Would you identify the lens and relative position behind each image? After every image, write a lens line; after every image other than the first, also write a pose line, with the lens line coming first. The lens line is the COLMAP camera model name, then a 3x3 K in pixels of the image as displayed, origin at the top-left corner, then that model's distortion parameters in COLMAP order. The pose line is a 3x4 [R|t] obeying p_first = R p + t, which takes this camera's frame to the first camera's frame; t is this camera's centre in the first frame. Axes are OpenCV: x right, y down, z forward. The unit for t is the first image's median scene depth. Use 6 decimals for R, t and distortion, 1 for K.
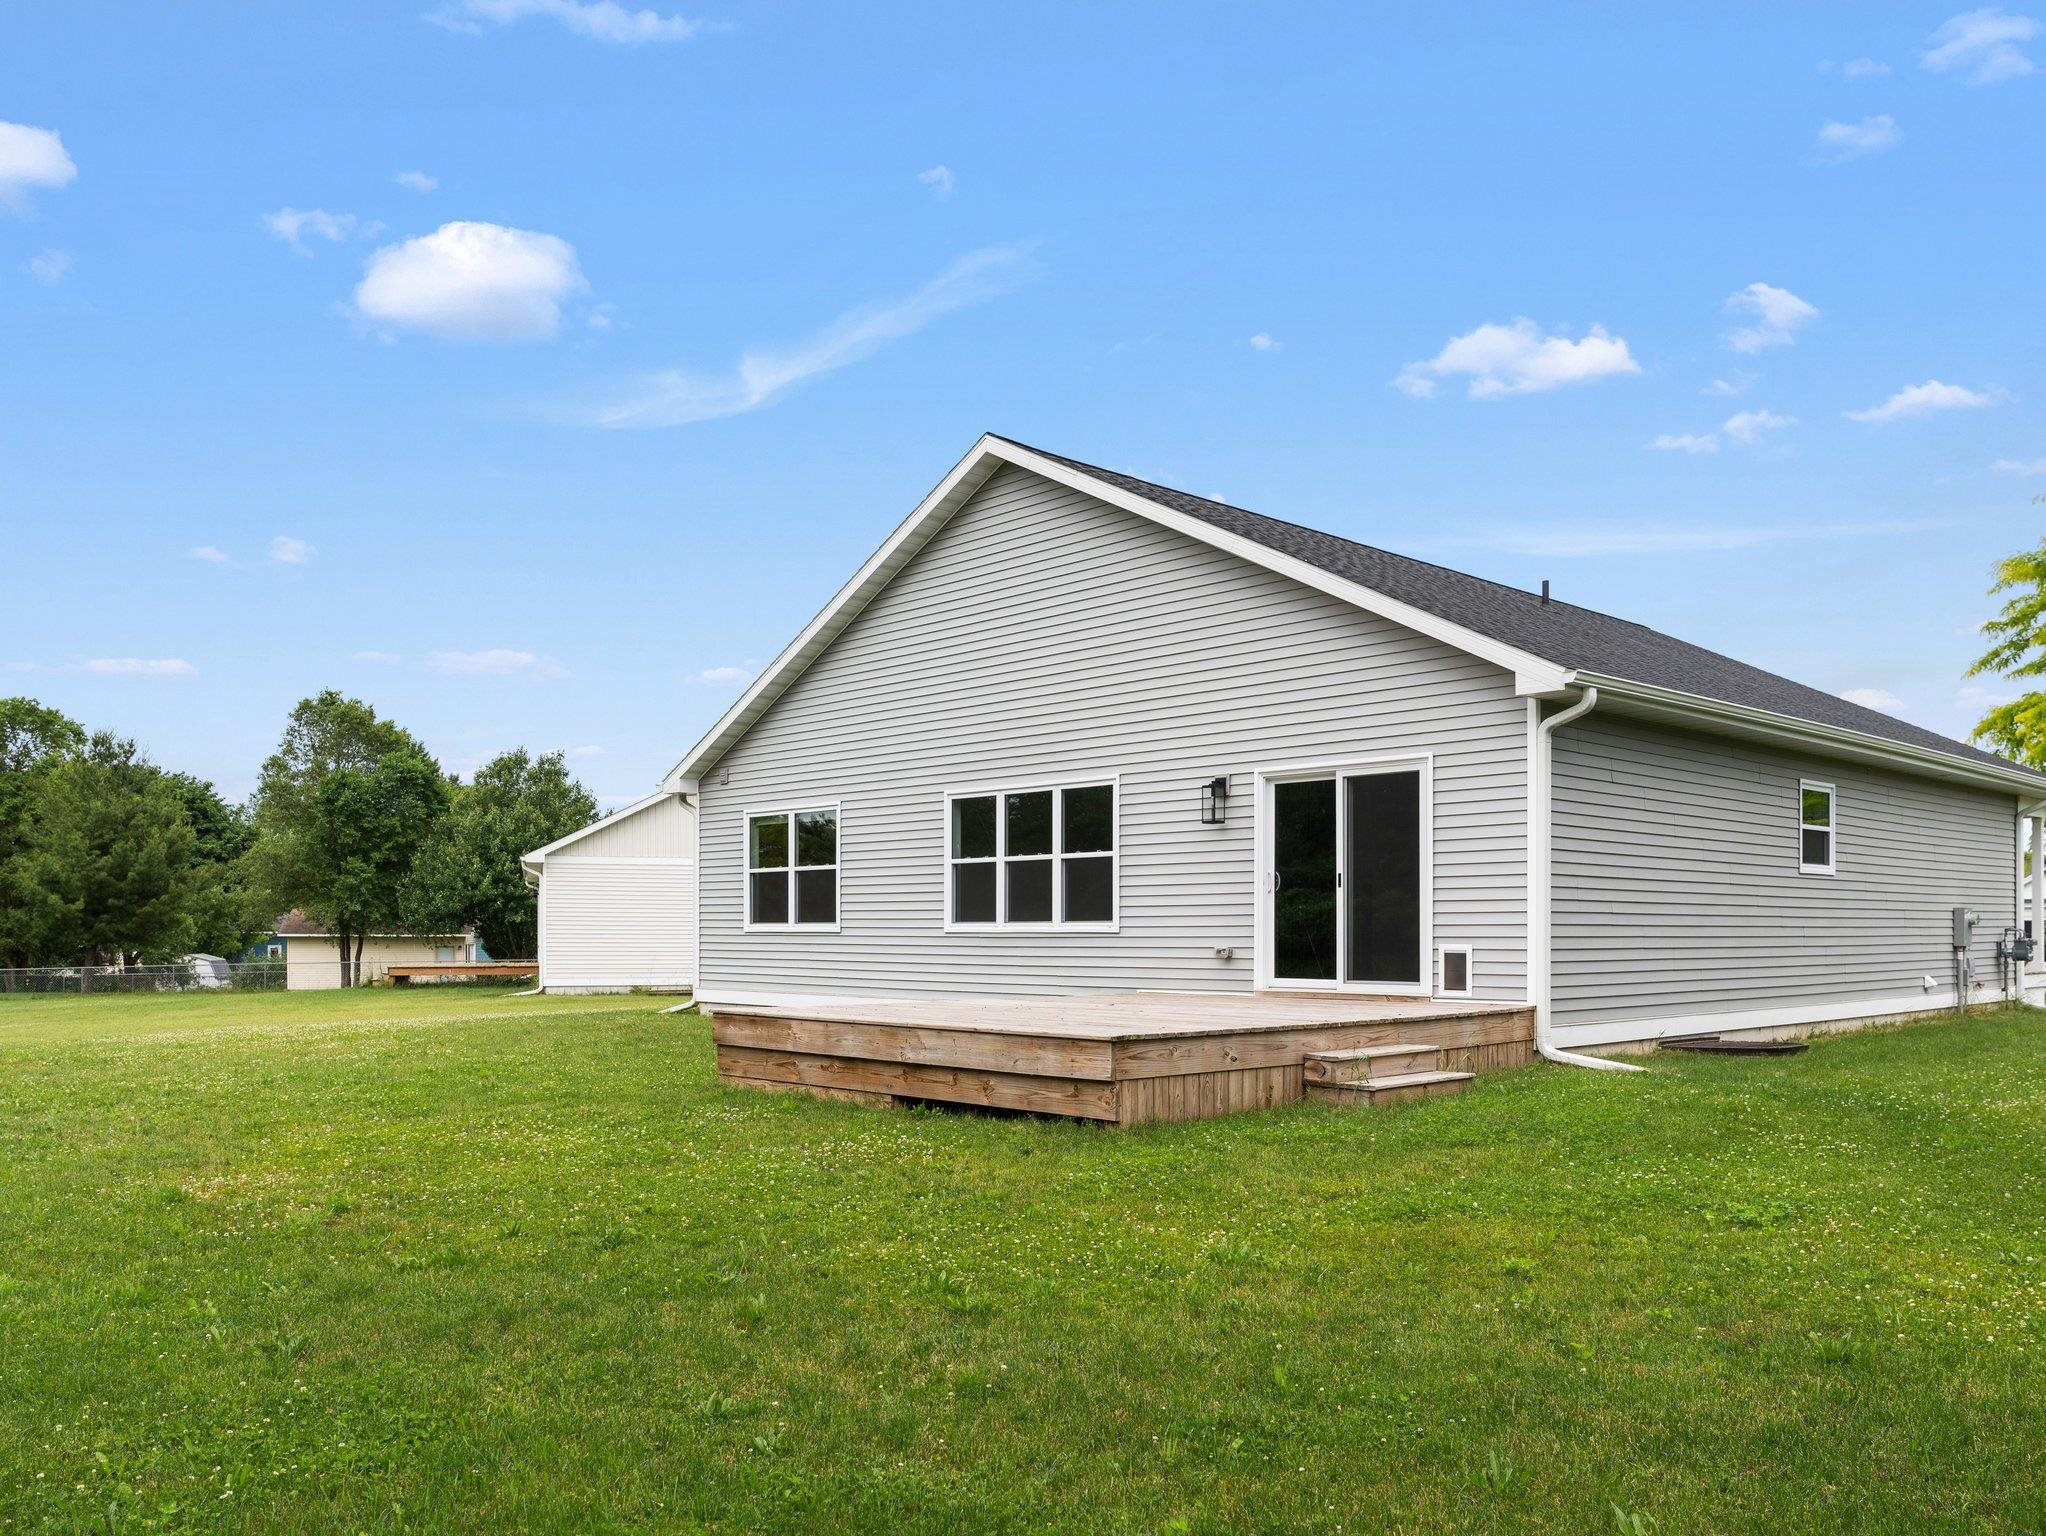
lens RADIAL K [[1491.9, 0, 1023.0], [0, 1491.9, 768.0], [0, 0, 1]] dist [-0.001062, 0.000162]
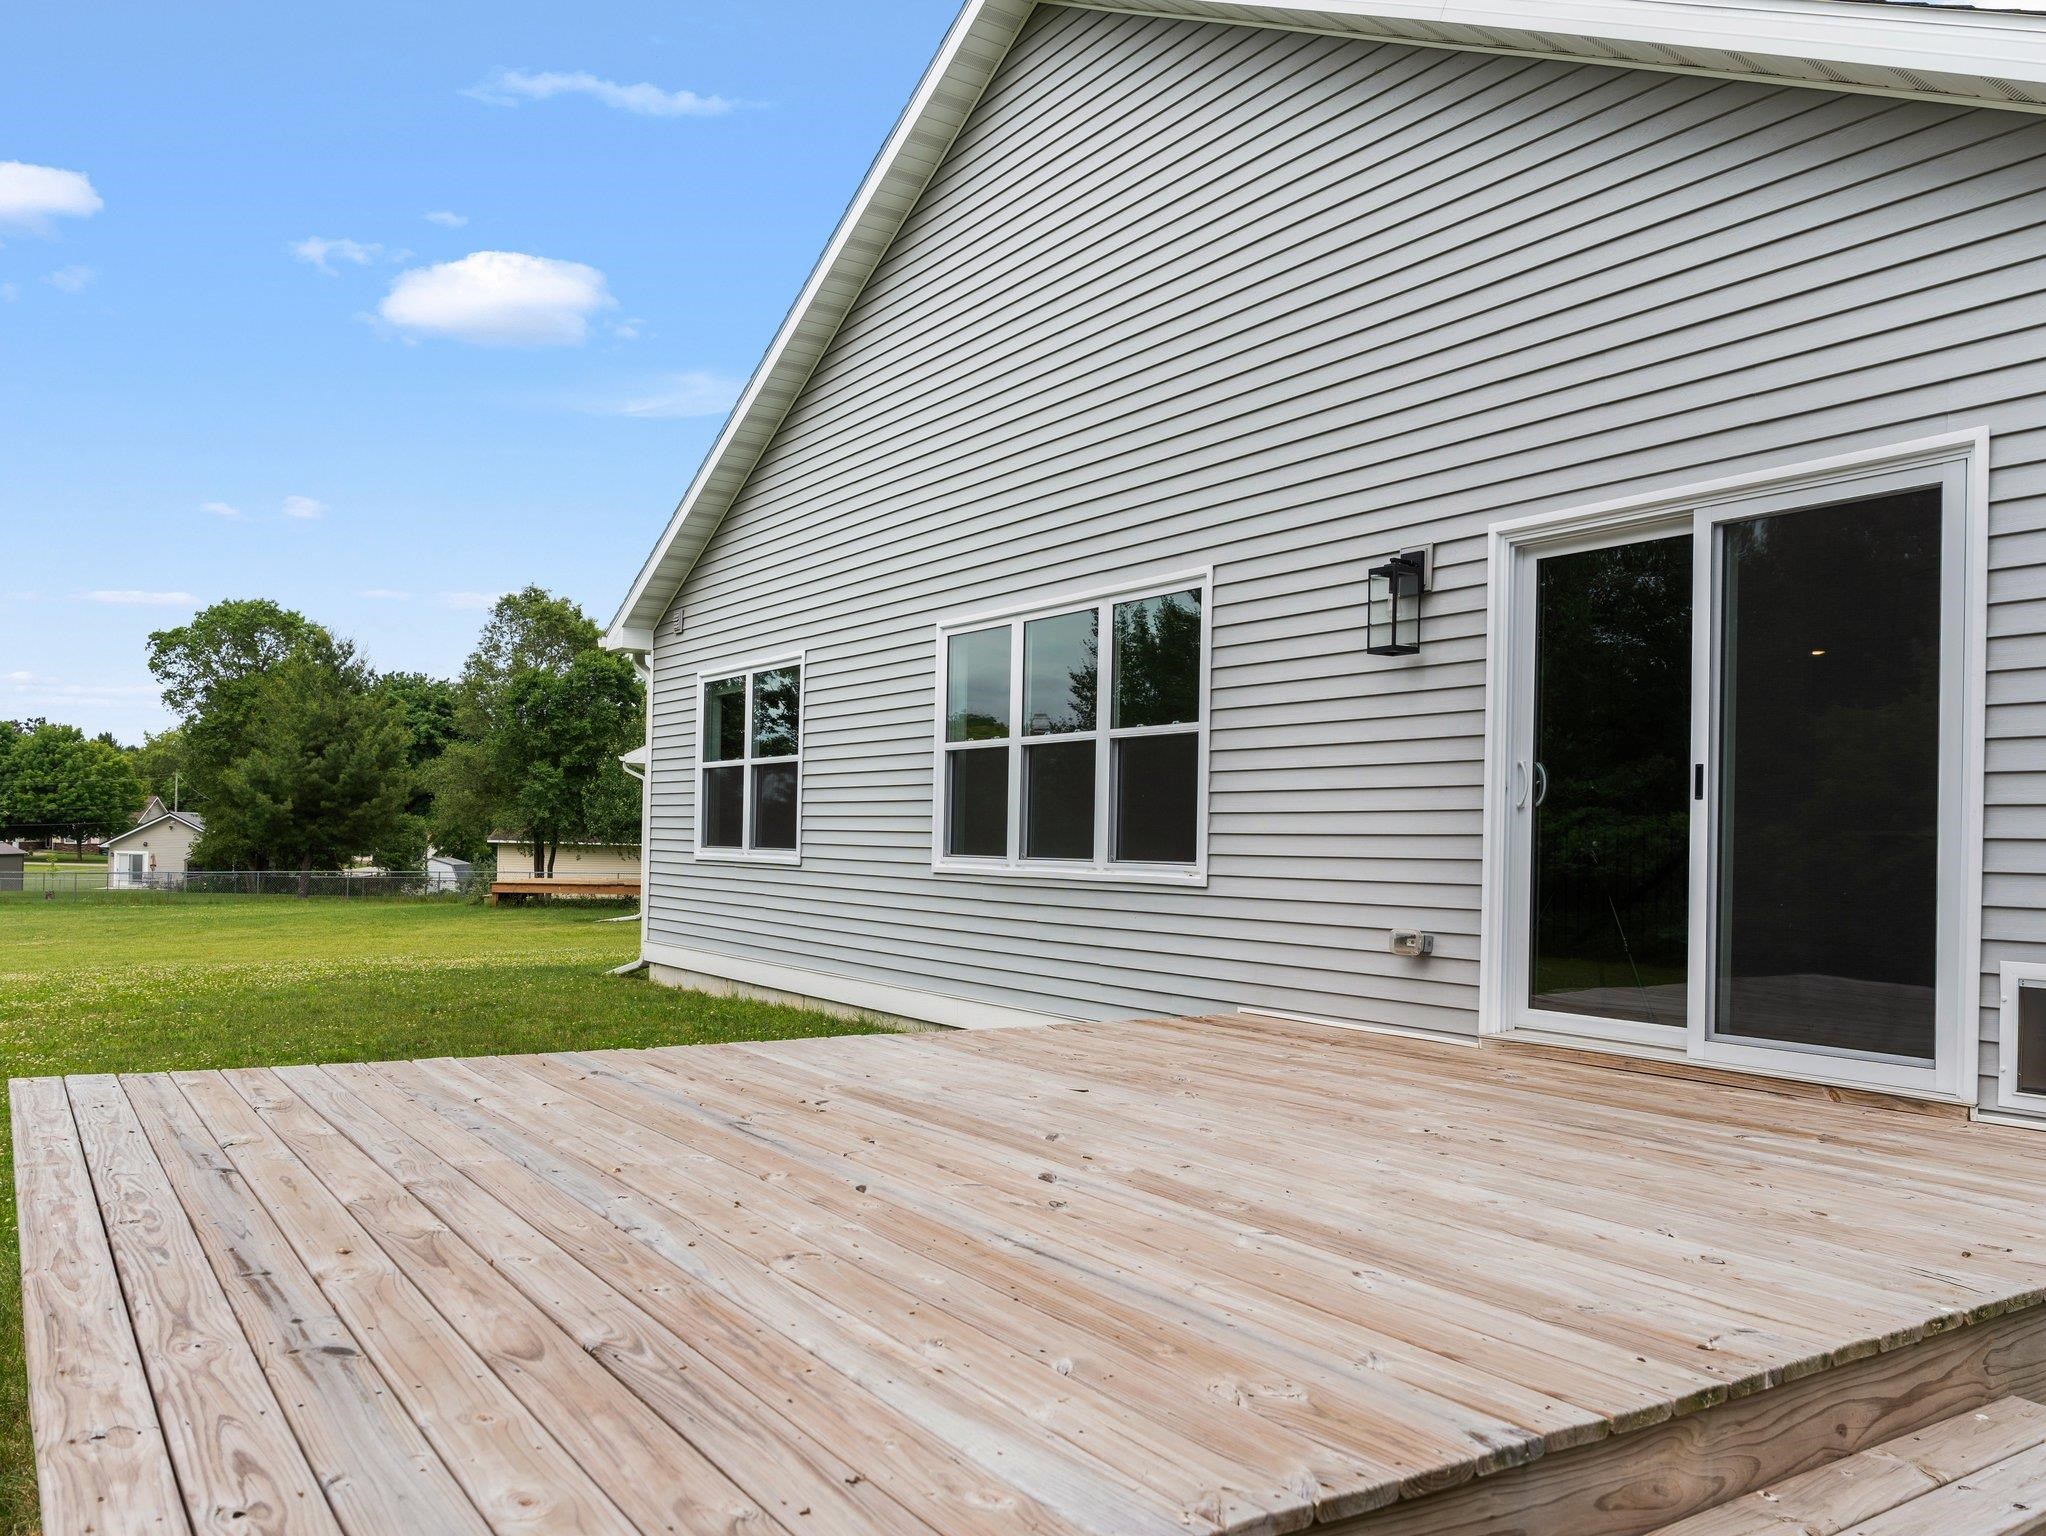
lens RADIAL K [[1520.0, 0, 1021.4], [0, 1520.0, 745.7], [0, 0, 1]] dist [0.013208, 0.002317]
pose [[0.983222, 0.009230, -0.182177, 0.091338], [-0.001668, 0.999132, 0.041615, 0.041284], [0.182403, -0.040613, 0.982385, 0.477810]]
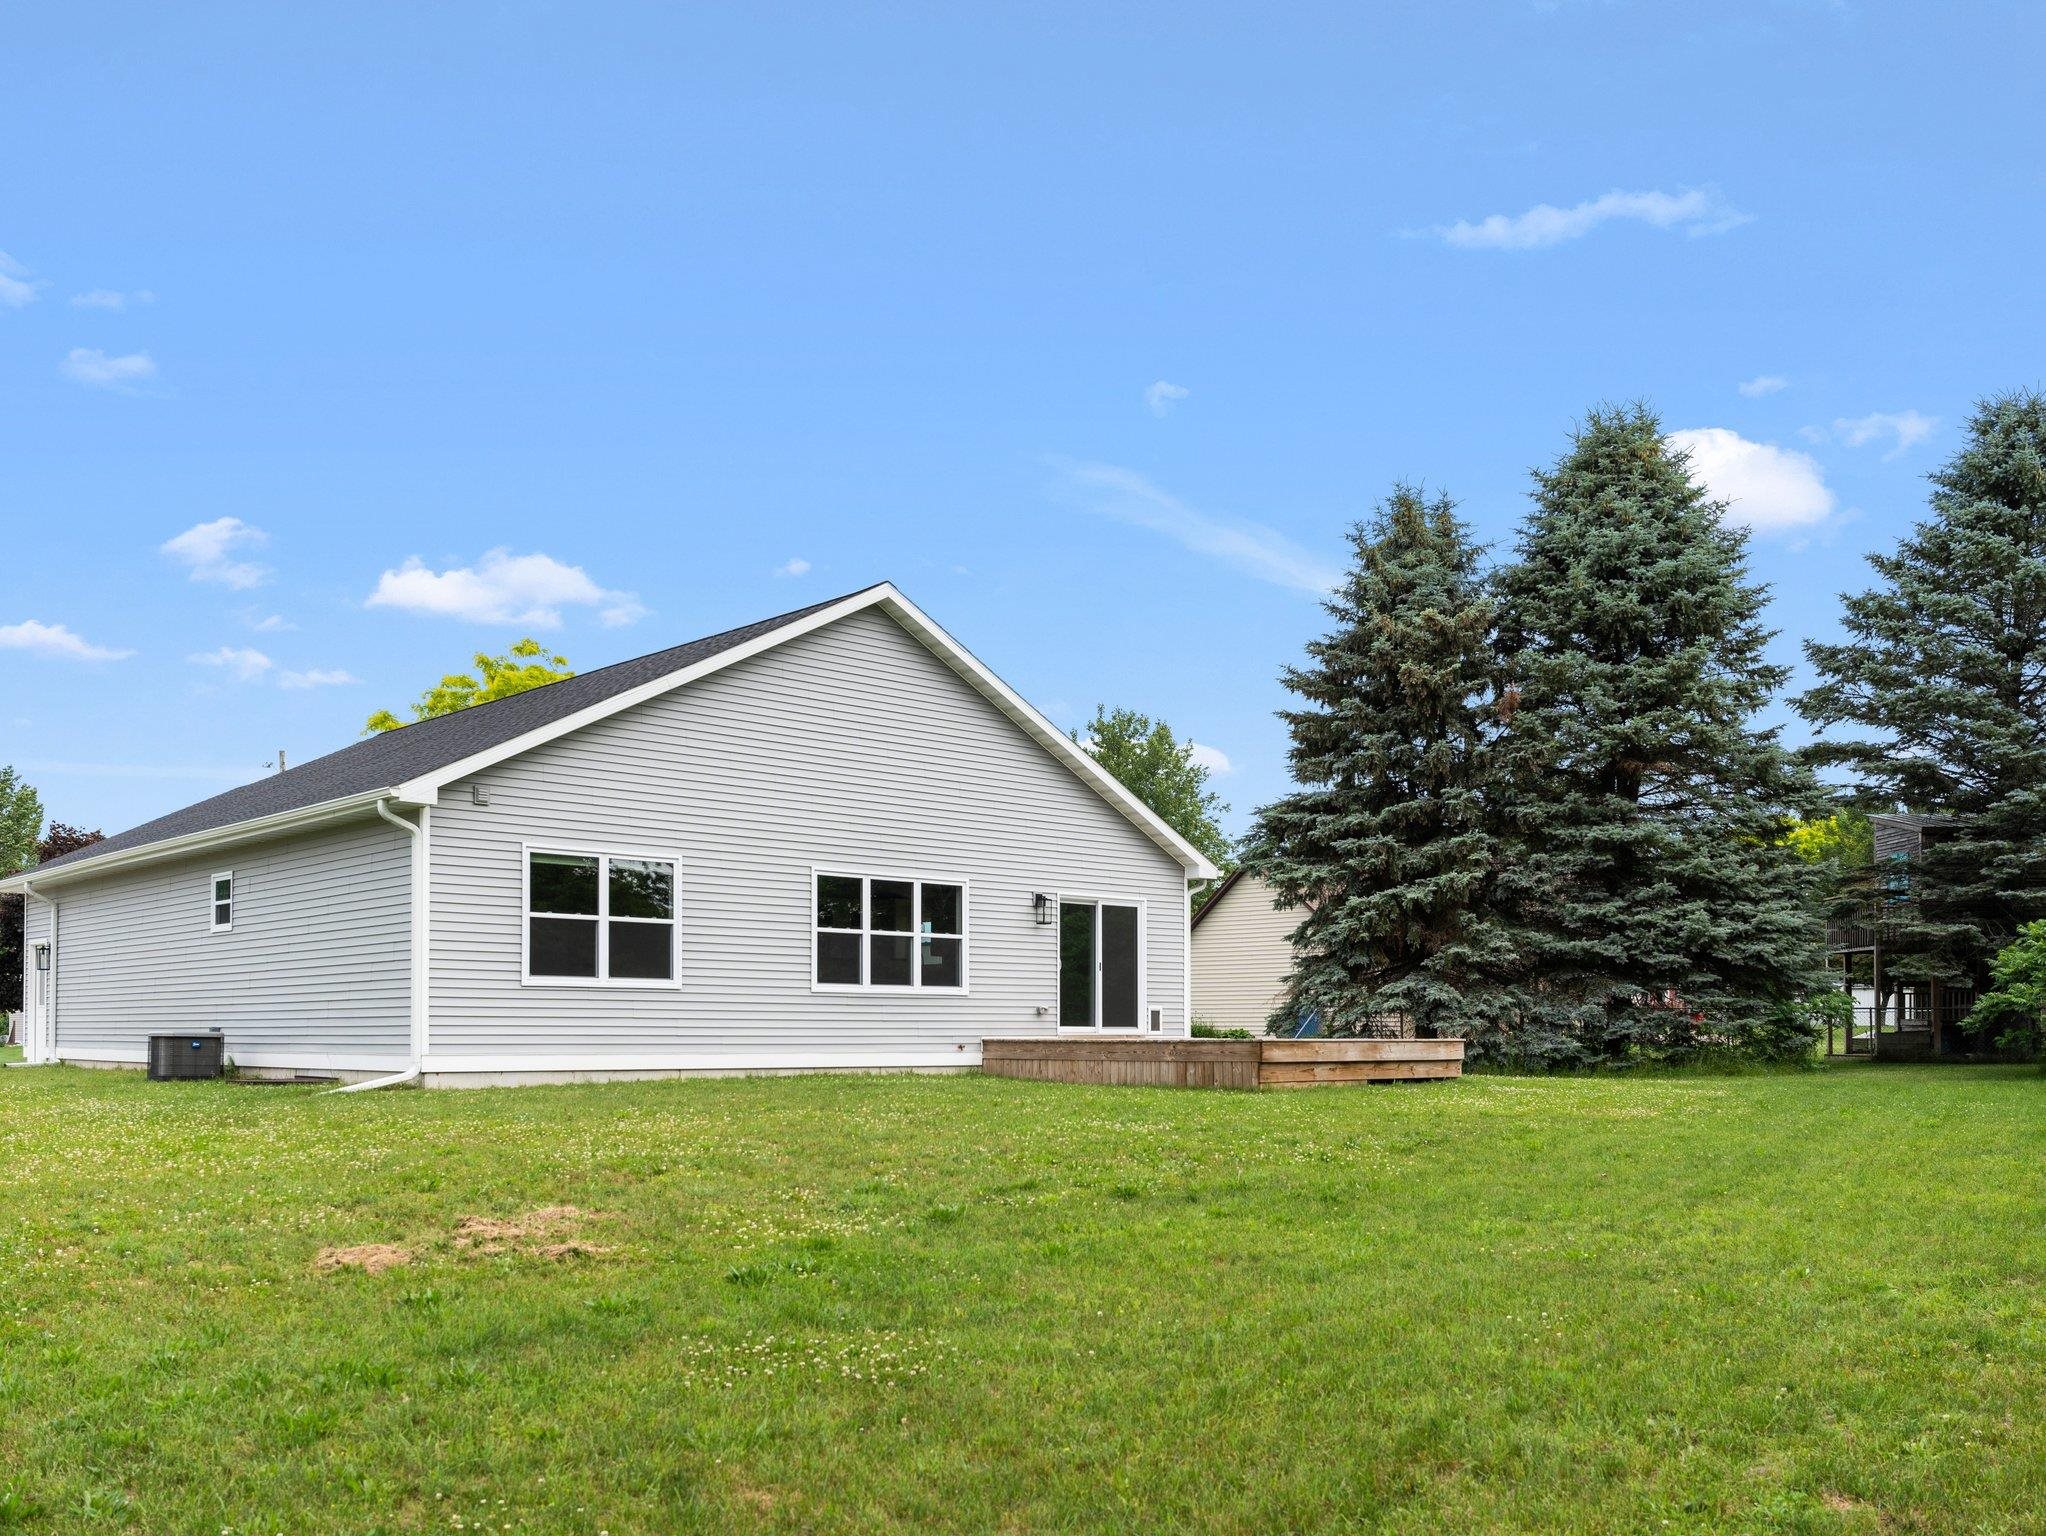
lens RADIAL K [[1769.3, 0, 1023.0], [0, 1769.3, 768.0], [0, 0, 1]] dist [0.003496, 0.001294]
pose [[0.035848, 0.143549, 0.988994, -1.503312], [-0.114851, 0.983665, -0.138612, 0.119195], [-0.992736, -0.108618, 0.051750, 0.850720]]
